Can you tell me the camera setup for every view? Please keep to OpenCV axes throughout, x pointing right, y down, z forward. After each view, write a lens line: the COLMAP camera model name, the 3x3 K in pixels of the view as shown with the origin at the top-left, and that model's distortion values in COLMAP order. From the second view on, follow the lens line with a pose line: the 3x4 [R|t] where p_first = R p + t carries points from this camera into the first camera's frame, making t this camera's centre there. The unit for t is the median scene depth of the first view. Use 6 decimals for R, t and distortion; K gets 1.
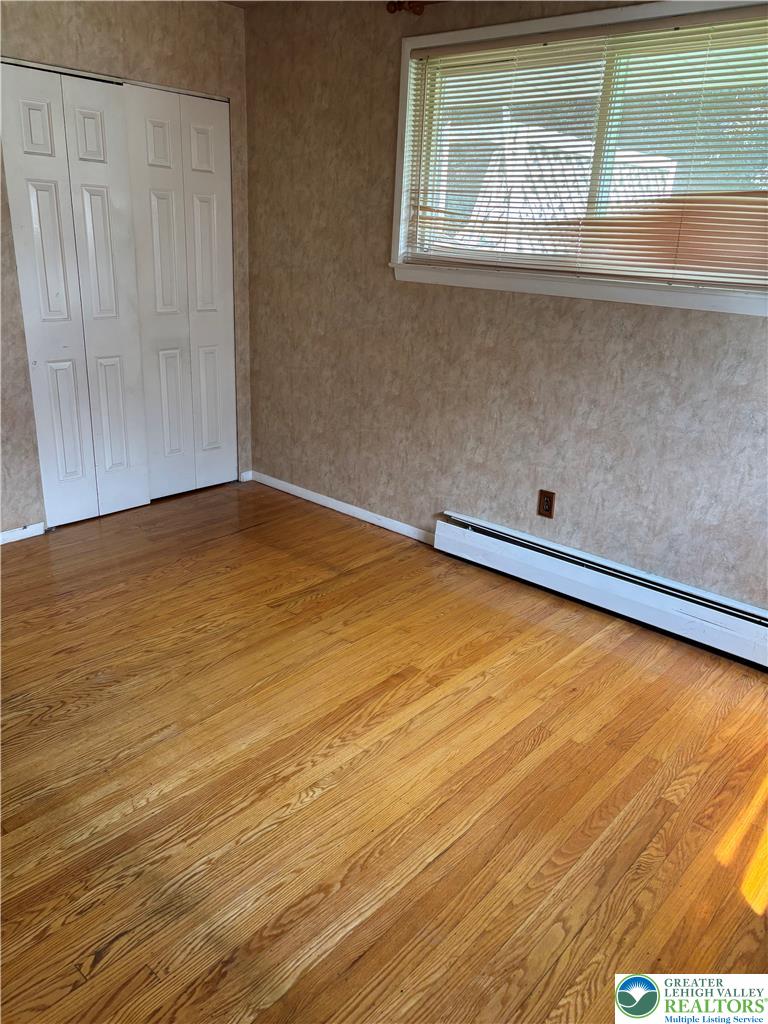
lens RADIAL K [[769.2, 0, 389.3], [0, 769.2, 508.6], [0, 0, 1]] dist [0.042961, -0.047615]
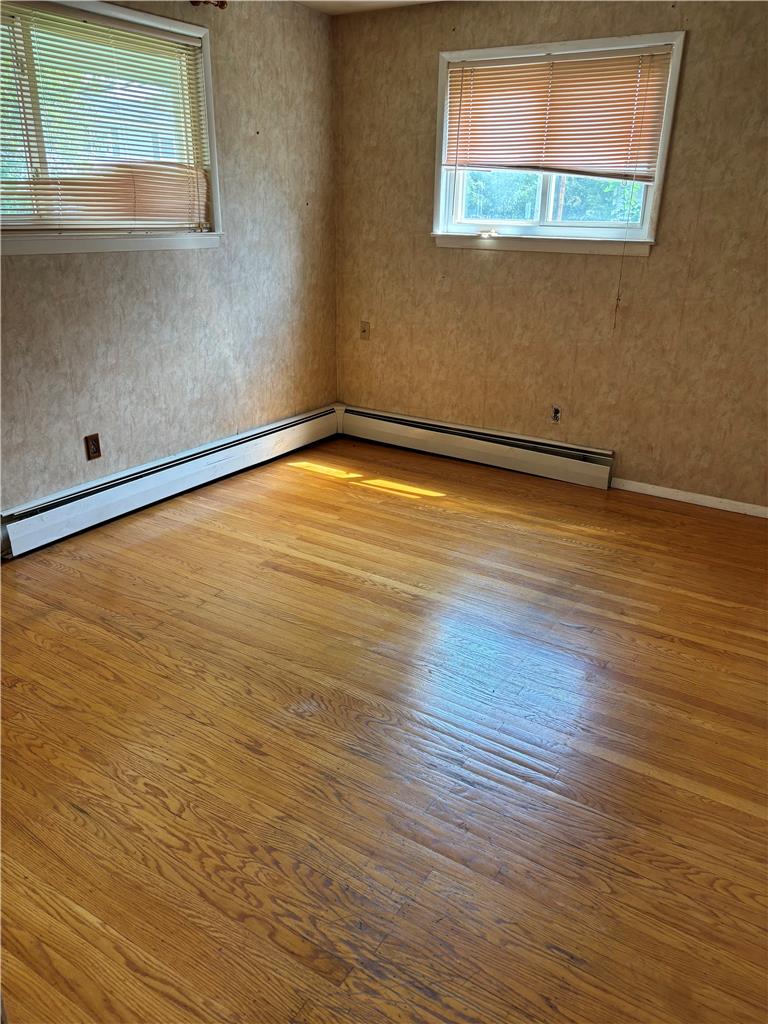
lens RADIAL K [[769.2, 0, 388.5], [0, 769.2, 516.0], [0, 0, 1]] dist [0.042961, -0.047615]
pose [[-0.160582, -0.414936, 0.895568, -0.989303], [0.303717, 0.842546, 0.444828, -0.317443], [-0.939132, 0.343431, -0.009274, 0.731242]]
